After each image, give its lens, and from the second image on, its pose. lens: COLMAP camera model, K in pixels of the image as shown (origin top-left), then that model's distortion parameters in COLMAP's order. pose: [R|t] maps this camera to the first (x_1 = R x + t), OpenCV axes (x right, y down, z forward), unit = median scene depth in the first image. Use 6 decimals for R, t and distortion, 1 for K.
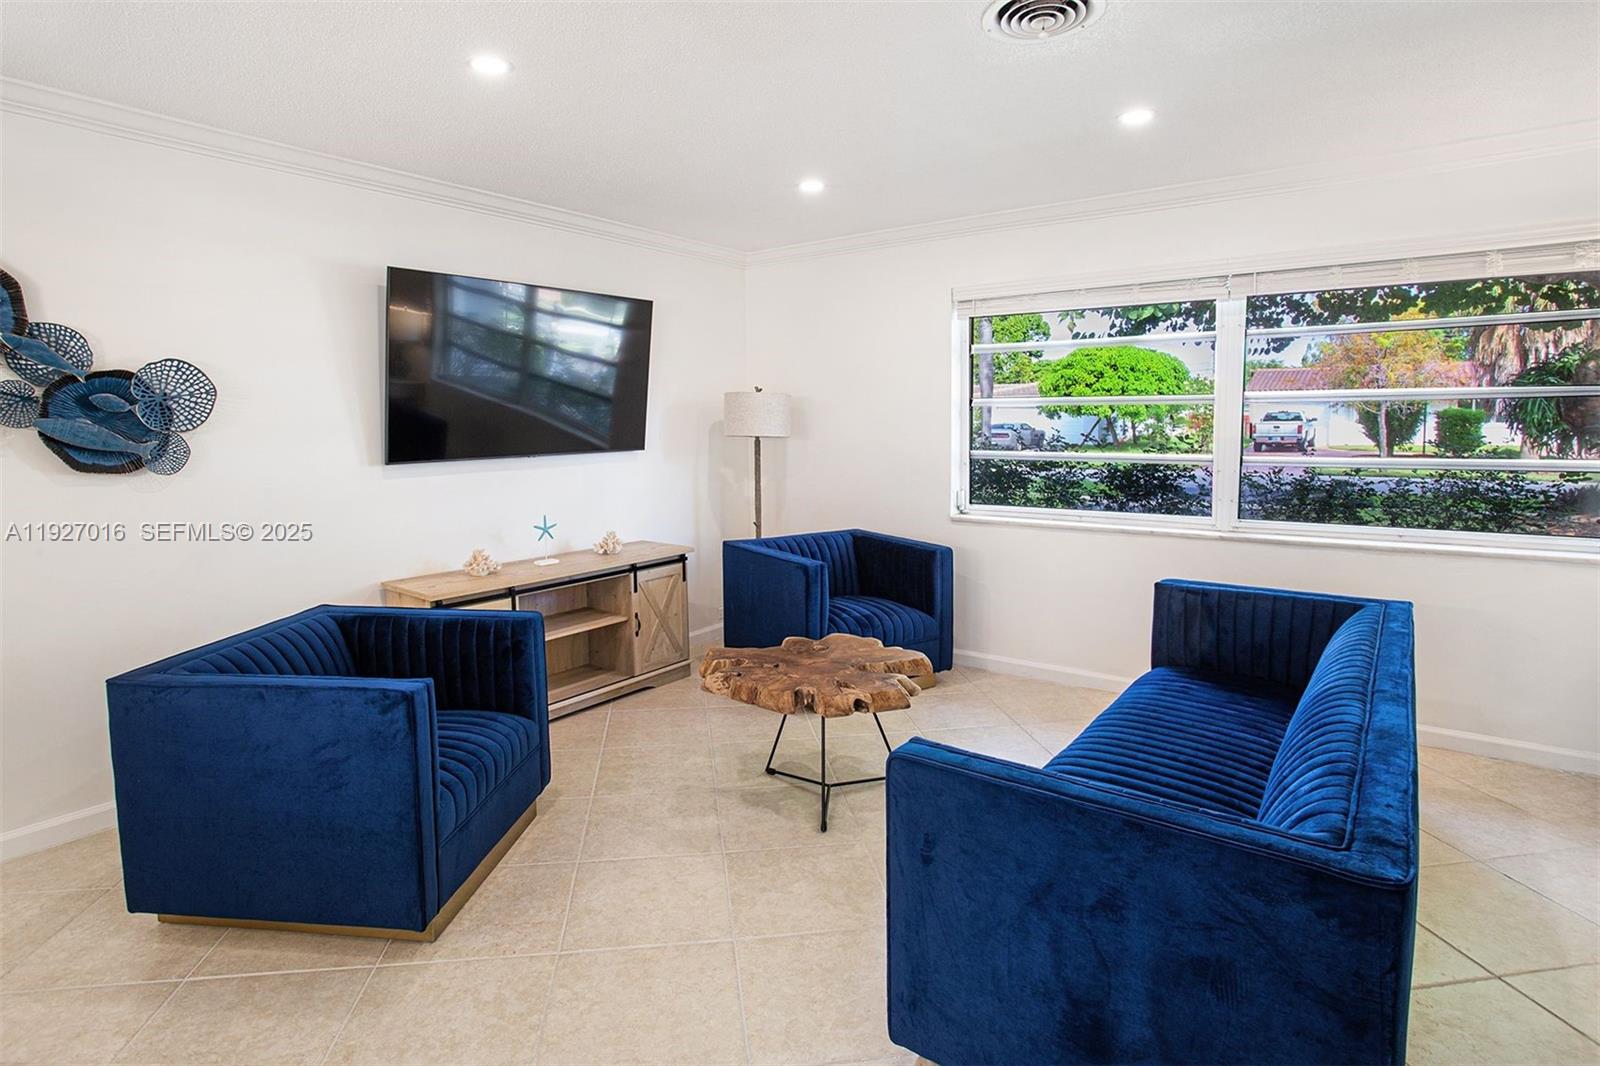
lens RADIAL K [[830.5, 0, 793.0], [0, 830.5, 481.7], [0, 0, 1]] dist [-0.060124, 0.035376]
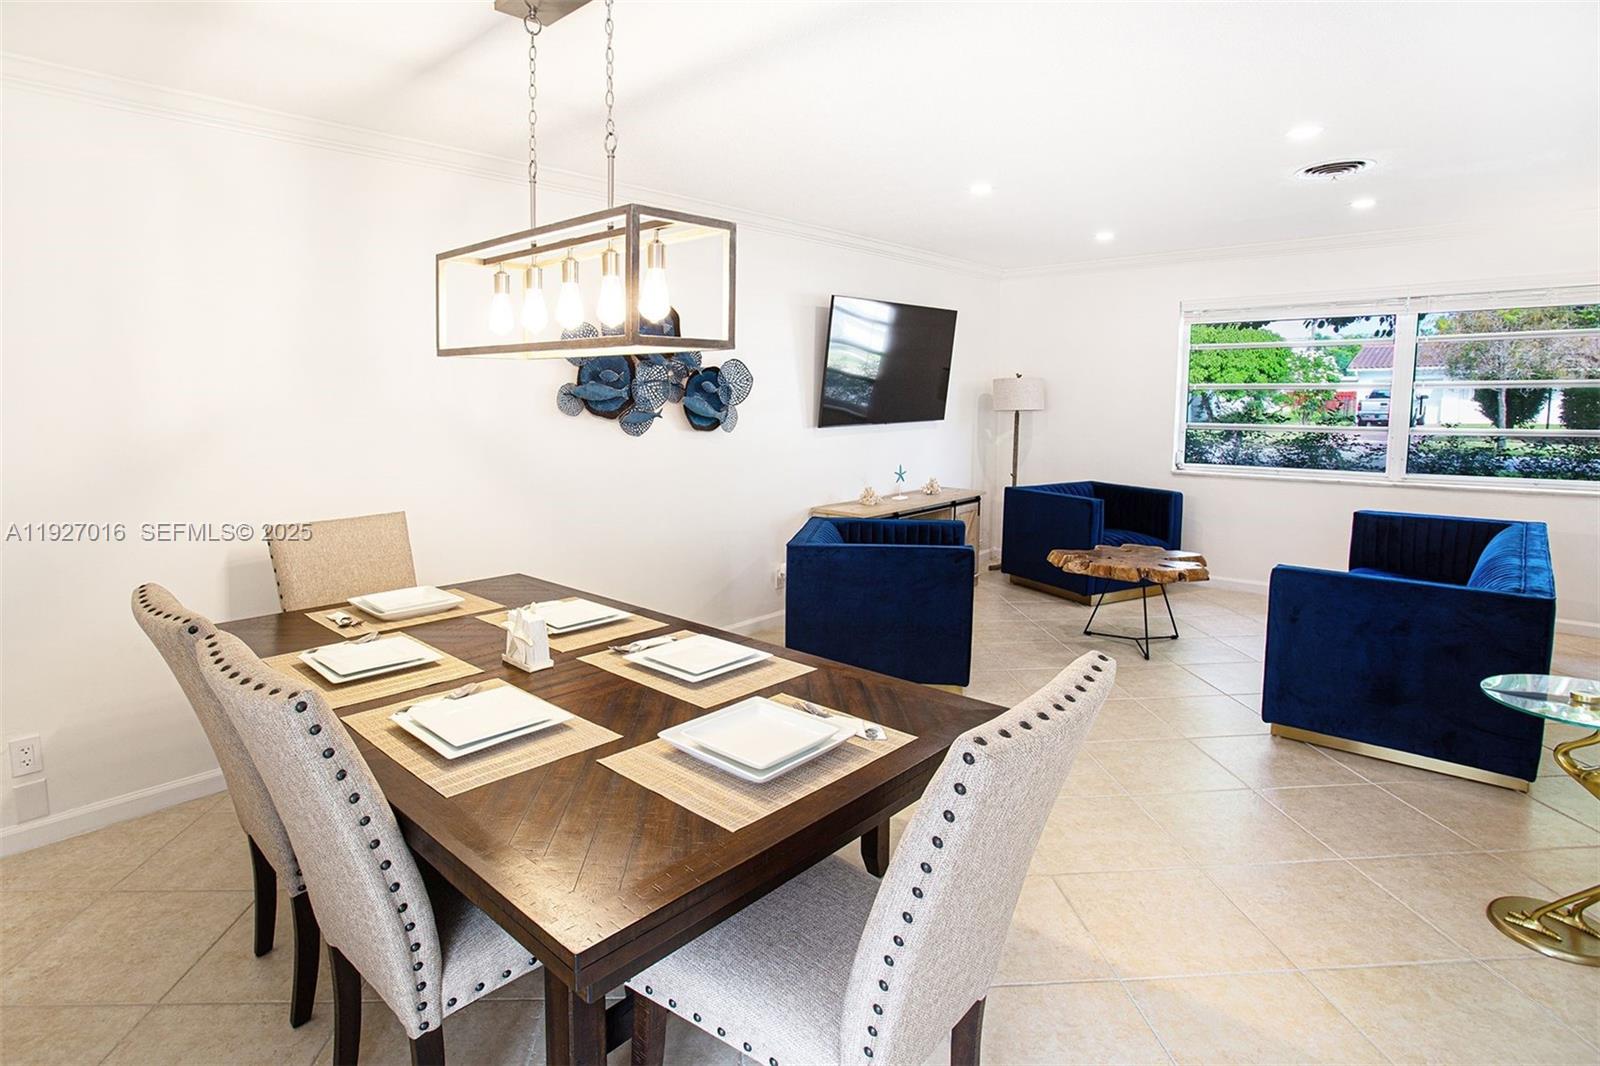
lens RADIAL K [[830.5, 0, 793.0], [0, 830.5, 481.7], [0, 0, 1]] dist [-0.060124, 0.035376]
pose [[0.996274, 0.012231, -0.085370, -0.370607], [-0.009608, 0.999471, 0.031071, 0.027681], [0.085705, -0.030135, 0.995865, -0.453599]]
